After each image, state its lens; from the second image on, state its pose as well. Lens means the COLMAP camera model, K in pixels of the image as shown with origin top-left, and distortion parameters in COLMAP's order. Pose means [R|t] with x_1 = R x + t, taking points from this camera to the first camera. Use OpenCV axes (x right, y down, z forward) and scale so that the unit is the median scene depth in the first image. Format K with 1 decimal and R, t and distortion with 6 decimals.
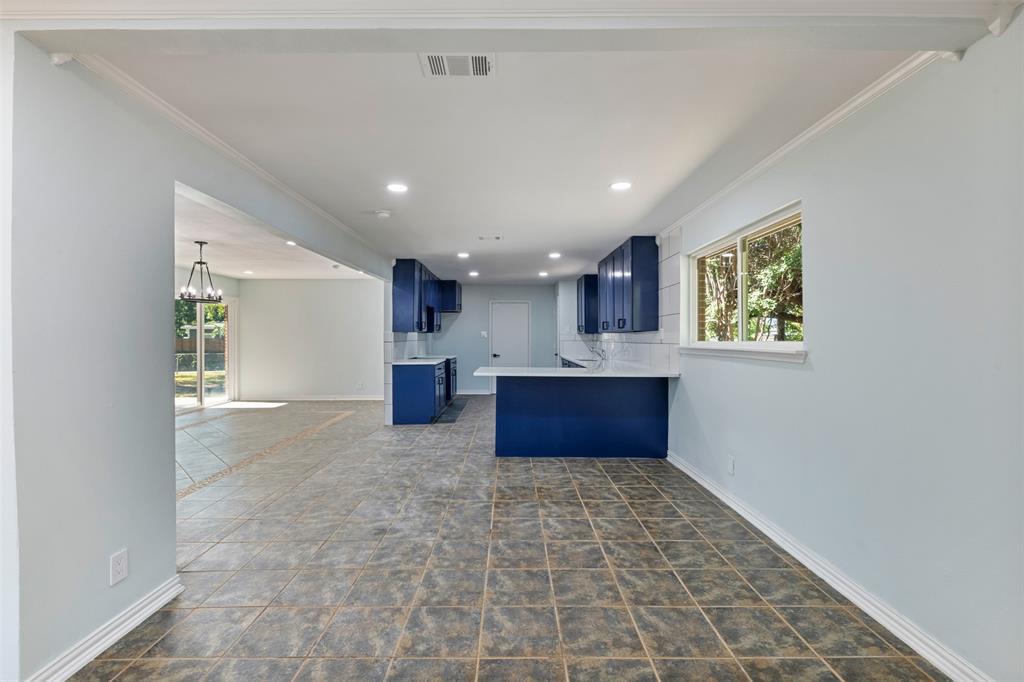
lens RADIAL K [[444.0, 0, 508.3], [0, 444.0, 338.3], [0, 0, 1]] dist [-0.003057, -0.001444]
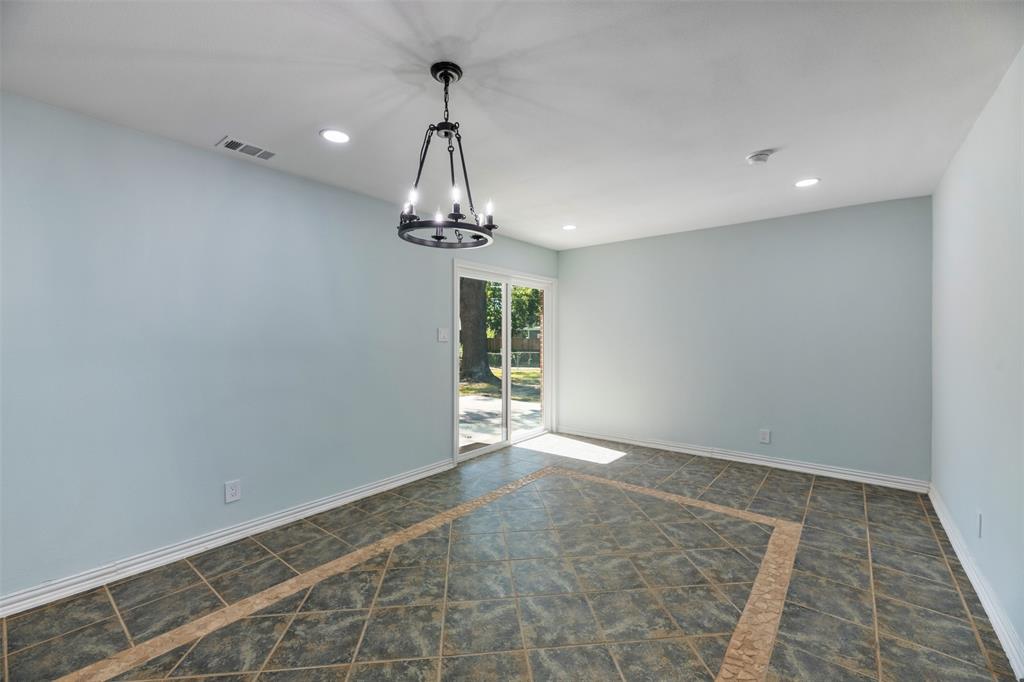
lens RADIAL K [[423.5, 0, 512.6], [0, 423.5, 339.2], [0, 0, 1]] dist [-0.003103, 0.000012]
pose [[0.782016, 0.003714, -0.623247, -0.722755], [-0.002329, 0.999993, 0.003036, -0.005214], [0.623254, -0.000922, 0.782019, 1.260864]]
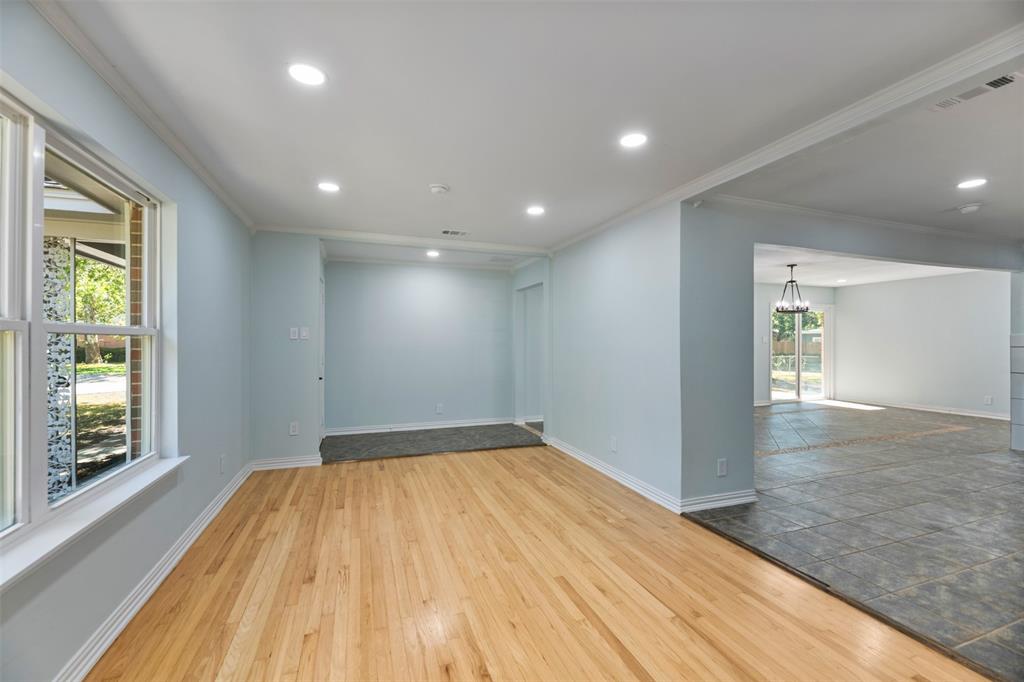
lens RADIAL K [[423.5, 0, 515.5], [0, 423.5, 340.4], [0, 0, 1]] dist [-0.003103, 0.000012]
pose [[0.339145, -0.000907, -0.940734, 0.271939], [-0.003088, 0.999993, -0.002077, 0.001422], [0.940729, 0.003609, 0.339140, -0.227237]]
